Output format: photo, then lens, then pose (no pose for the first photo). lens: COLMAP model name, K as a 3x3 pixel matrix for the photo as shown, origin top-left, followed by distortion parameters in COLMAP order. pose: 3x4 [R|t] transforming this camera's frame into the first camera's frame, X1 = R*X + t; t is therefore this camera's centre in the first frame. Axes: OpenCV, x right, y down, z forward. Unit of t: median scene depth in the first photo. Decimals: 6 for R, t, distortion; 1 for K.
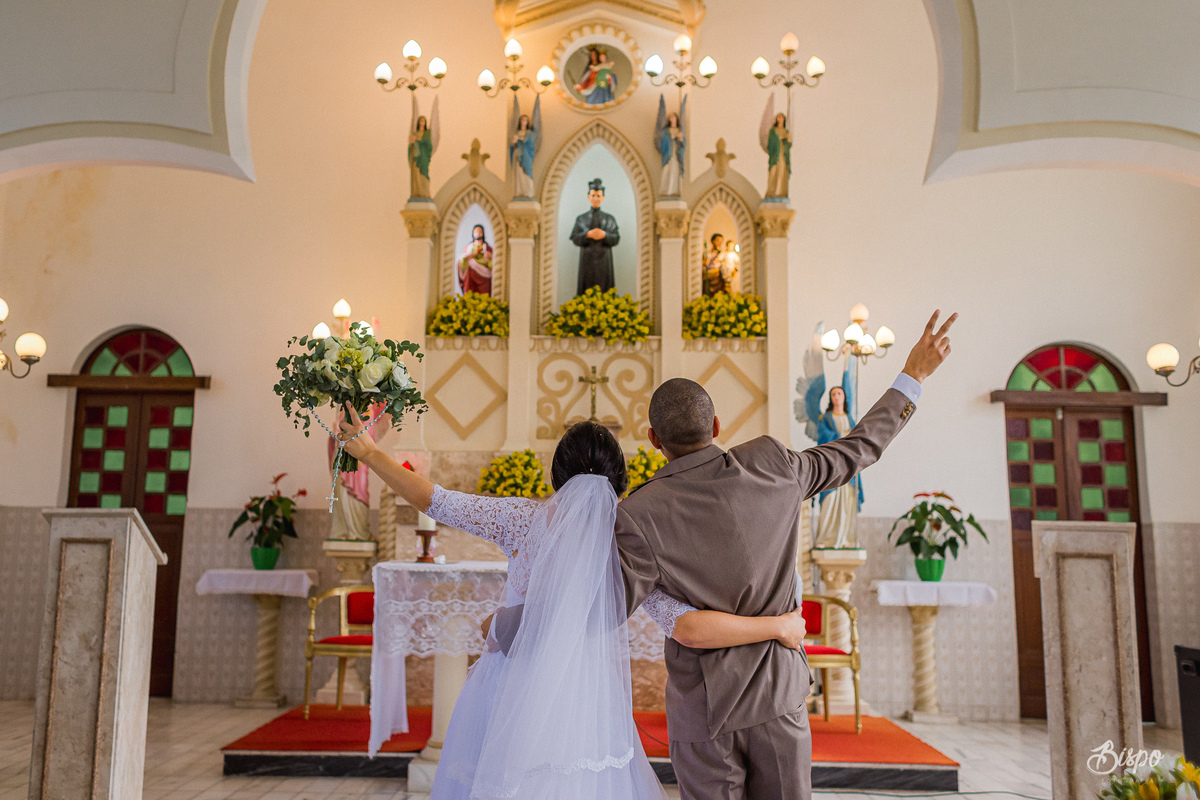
lens RADIAL K [[955.4, 0, 569.2], [0, 955.4, 404.4], [0, 0, 1]] dist [0.042752, -0.022605]
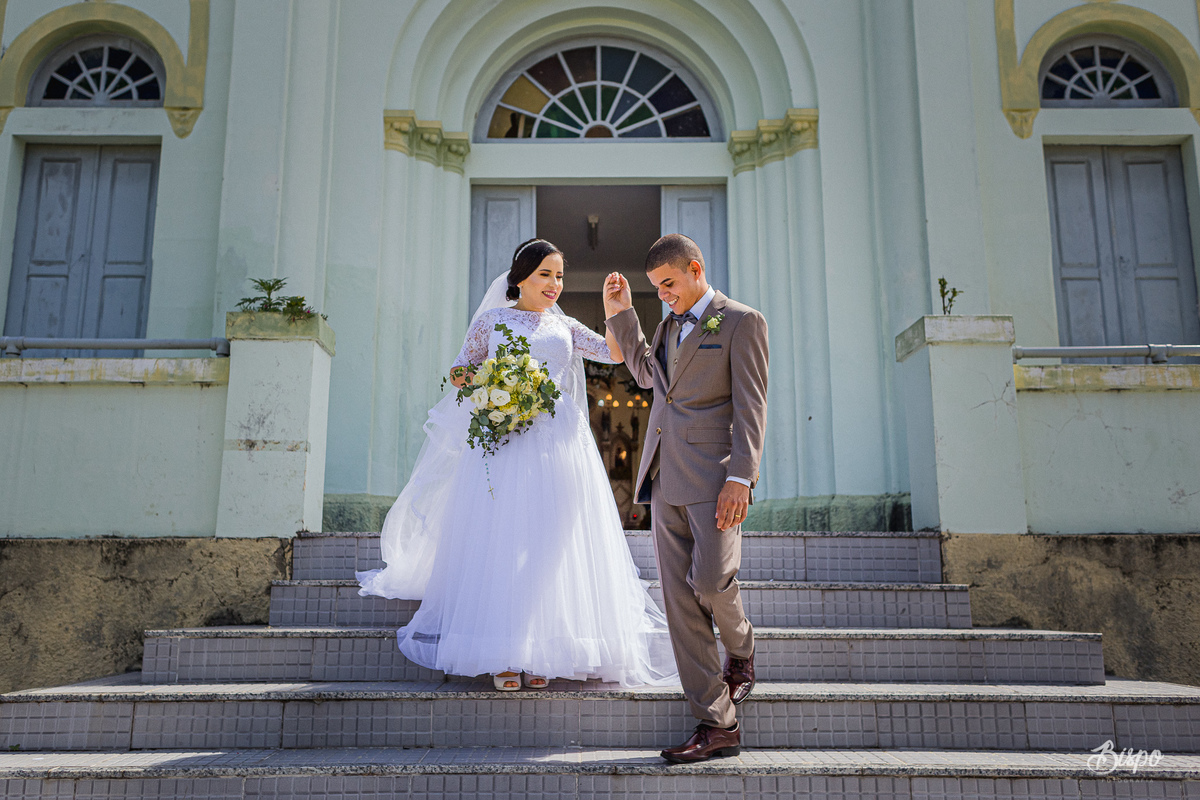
lens RADIAL K [[955.4, 0, 566.0], [0, 955.4, 424.3], [0, 0, 1]] dist [0.042752, -0.022605]
pose [[0.999396, -0.009654, 0.033375, -0.166485], [0.010947, 0.999189, -0.038761, -0.135724], [-0.032974, 0.039103, 0.998691, -2.618100]]
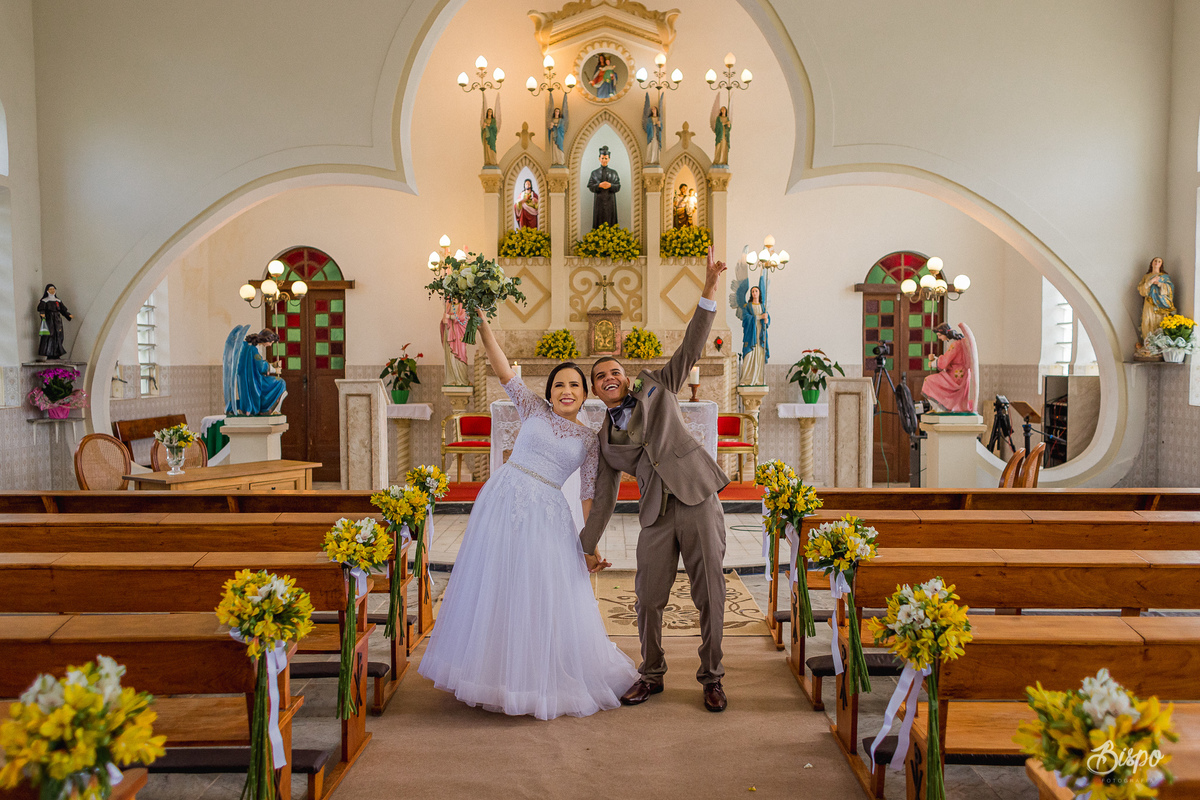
lens RADIAL K [[955.4, 0, 599.9], [0, 955.4, 400.0], [0, 0, 1]] dist [0.042752, -0.022605]
pose [[0.999368, -0.018150, 0.030574, -0.034322], [0.012226, 0.982877, 0.183855, -0.126502], [-0.033387, -0.183365, 0.982478, -0.593631]]
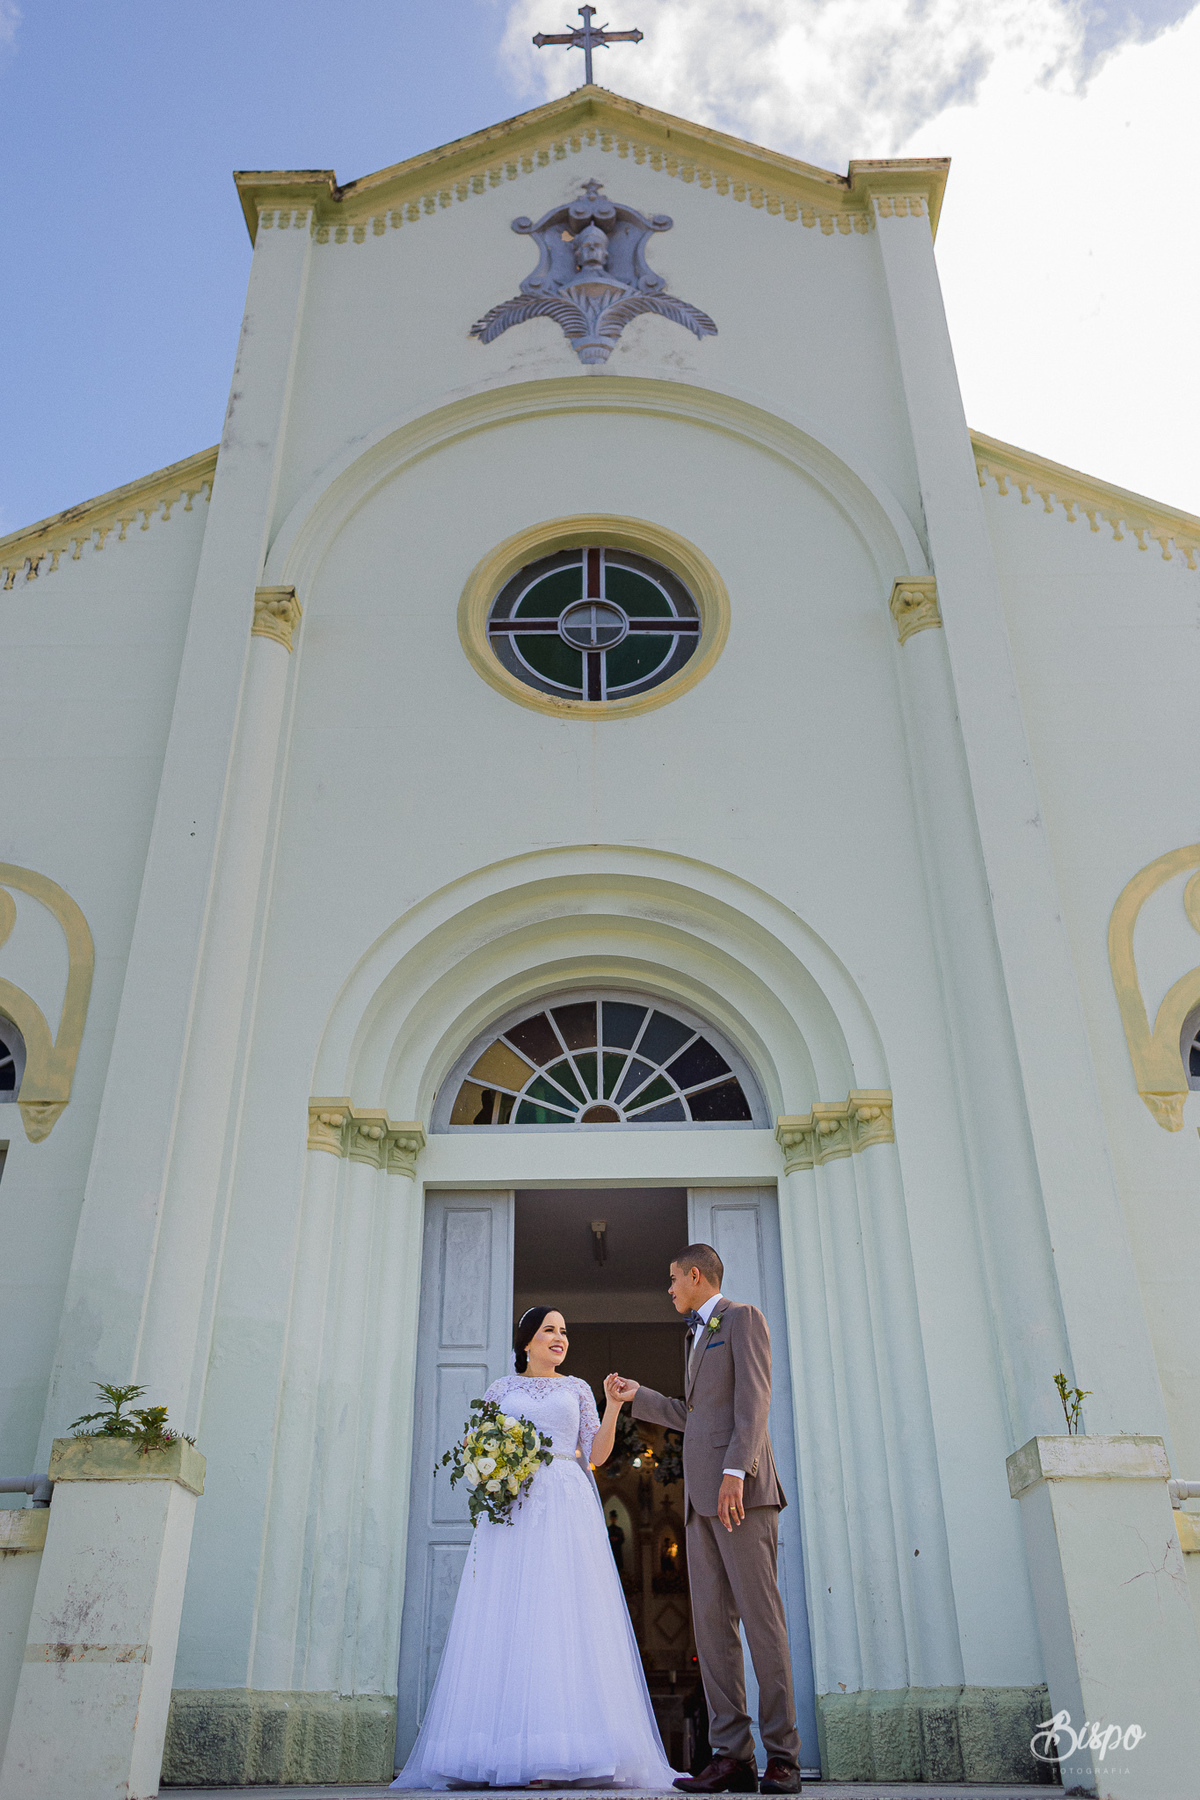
lens RADIAL K [[1433.0, 0, 594.8], [0, 1433.0, 901.0], [0, 0, 1]] dist [0.042752, -0.022605]
pose [[0.999715, -0.017080, 0.016664, -0.051697], [0.022000, 0.930167, -0.366477, -0.344083], [-0.009241, 0.366739, 0.930278, -2.846932]]
